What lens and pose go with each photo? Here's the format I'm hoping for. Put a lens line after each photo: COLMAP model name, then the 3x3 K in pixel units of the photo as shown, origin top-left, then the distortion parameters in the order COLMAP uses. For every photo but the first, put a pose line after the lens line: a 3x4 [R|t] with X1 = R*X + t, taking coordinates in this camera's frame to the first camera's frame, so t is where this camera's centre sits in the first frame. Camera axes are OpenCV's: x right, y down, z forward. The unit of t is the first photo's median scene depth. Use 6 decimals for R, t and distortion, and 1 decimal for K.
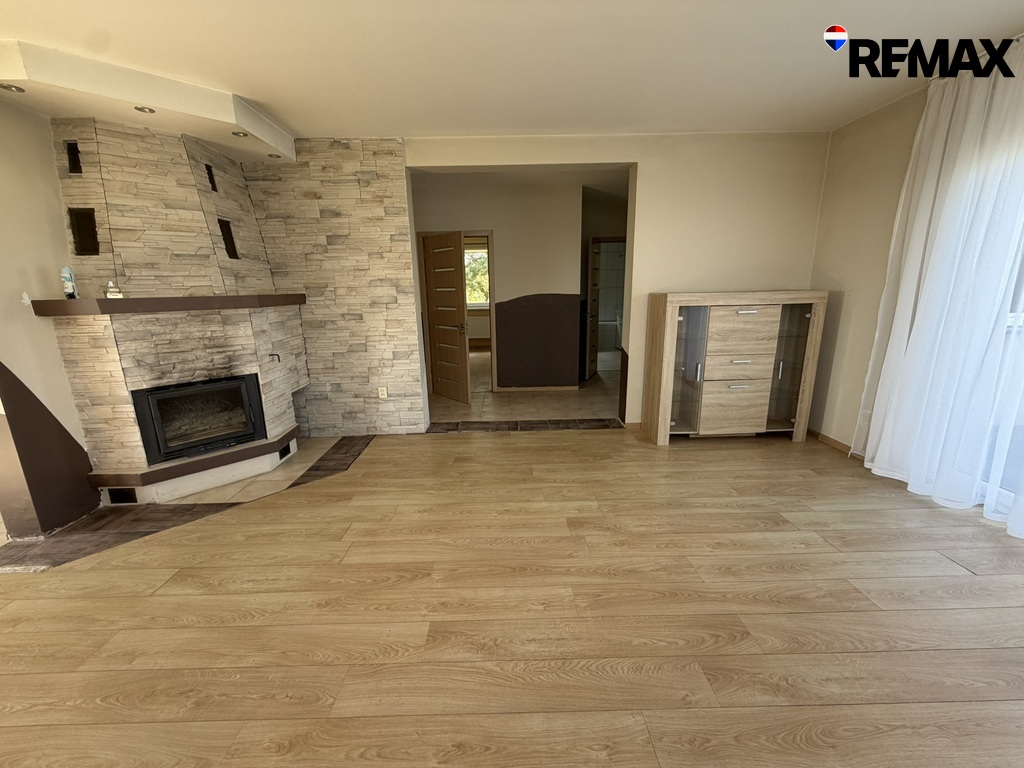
lens RADIAL K [[407.9, 0, 508.6], [0, 407.9, 384.0], [0, 0, 1]] dist [0.000152, -0.000001]
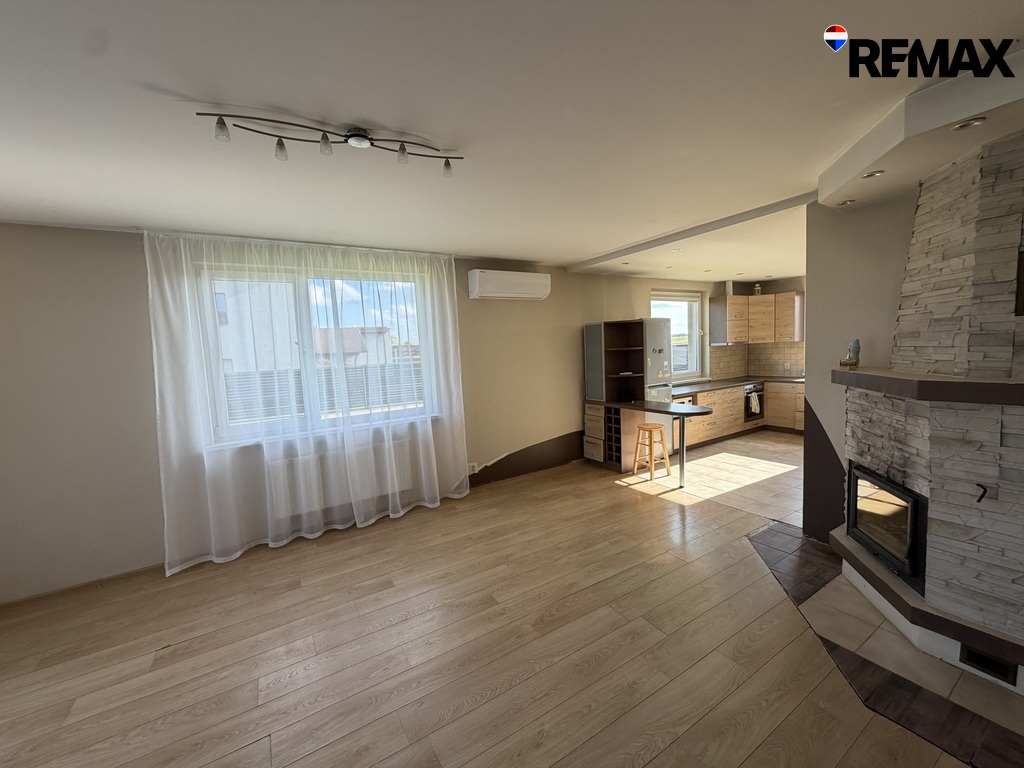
lens RADIAL K [[407.9, 0, 508.6], [0, 407.9, 384.0], [0, 0, 1]] dist [0.000152, -0.000001]
pose [[-0.857331, 0.108944, -0.503105, 0.226582], [-0.050274, 0.954955, 0.292460, -0.317930], [0.512305, 0.276028, -0.813236, 1.028156]]
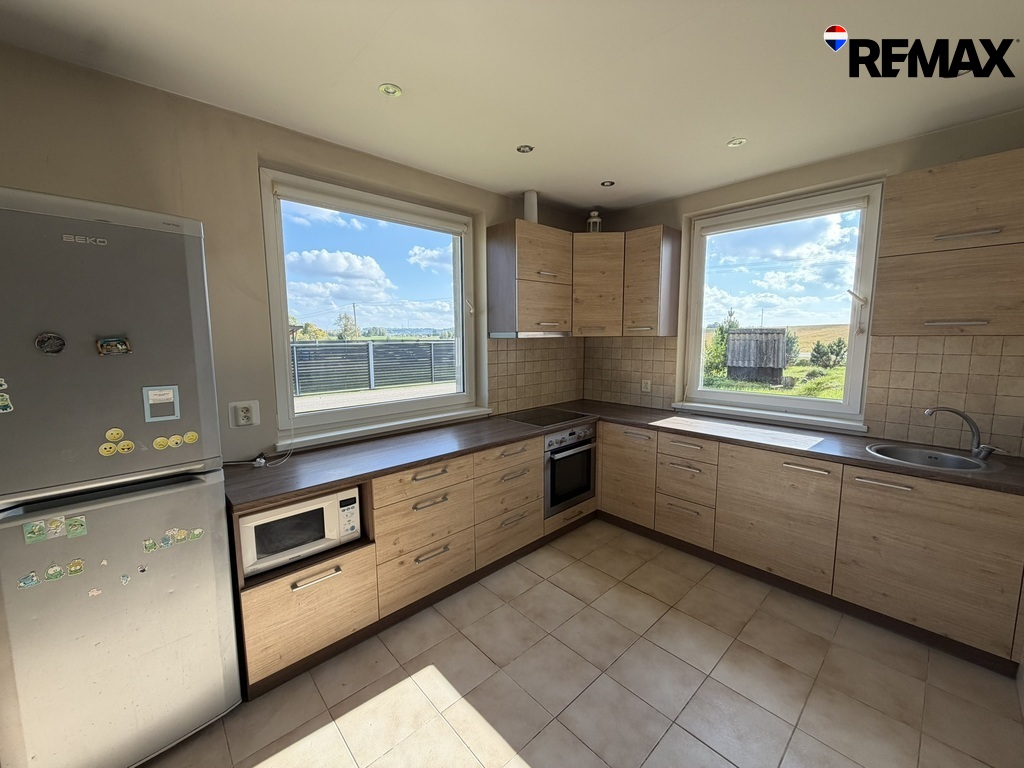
lens RADIAL K [[407.9, 0, 508.6], [0, 407.9, 384.0], [0, 0, 1]] dist [0.000152, -0.000001]
pose [[-0.743949, 0.105128, -0.659915, -1.112008], [-0.132362, 0.944798, 0.299728, -0.134531], [0.654996, 0.310330, -0.688967, 0.517483]]
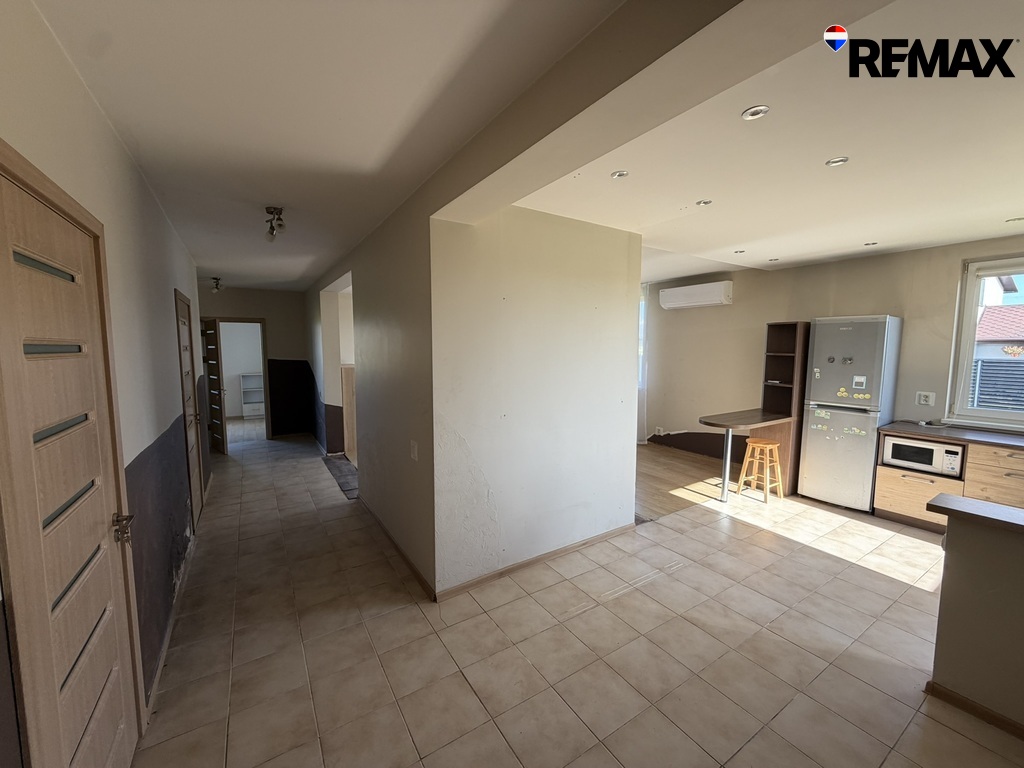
lens RADIAL K [[407.9, 0, 508.6], [0, 407.9, 384.0], [0, 0, 1]] dist [0.000152, -0.000001]
pose [[-0.525436, -0.056726, 0.848940, -1.577151], [0.207979, 0.958943, 0.192802, -0.370528], [-0.825022, 0.277866, -0.492066, 1.399010]]
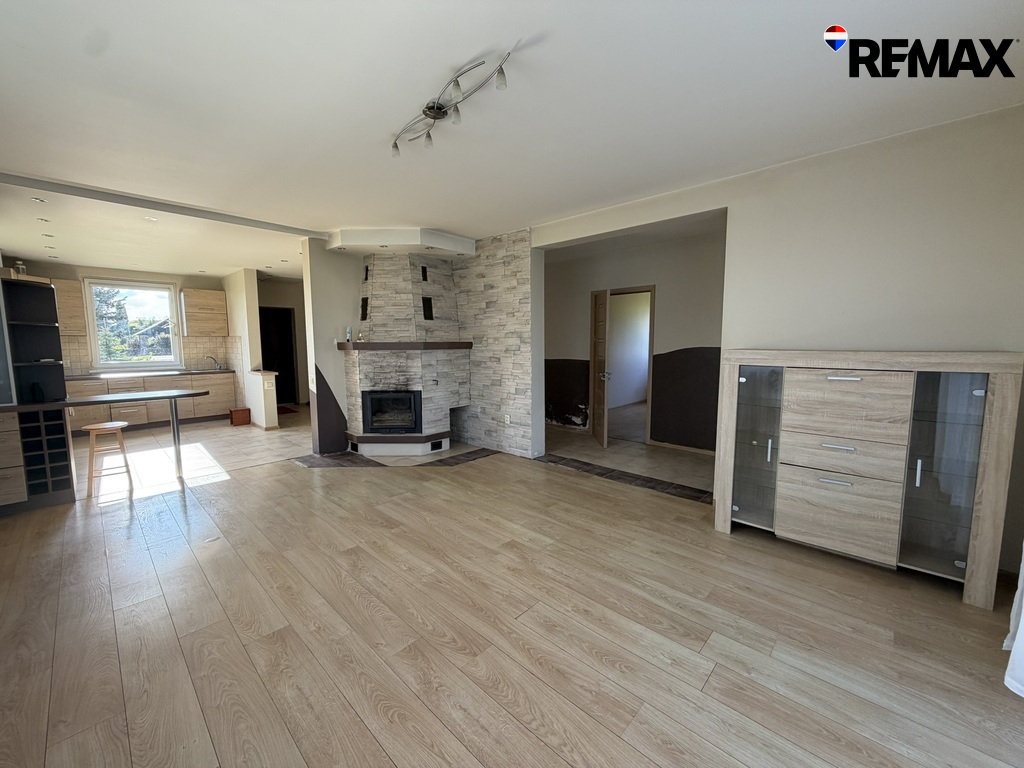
lens RADIAL K [[407.9, 0, 508.6], [0, 407.9, 384.0], [0, 0, 1]] dist [0.000152, -0.000001]
pose [[0.714983, 0.090719, -0.693231, 0.650521], [-0.171365, 0.984039, -0.047966, -0.030635], [0.677815, 0.153091, 0.719117, 0.081876]]
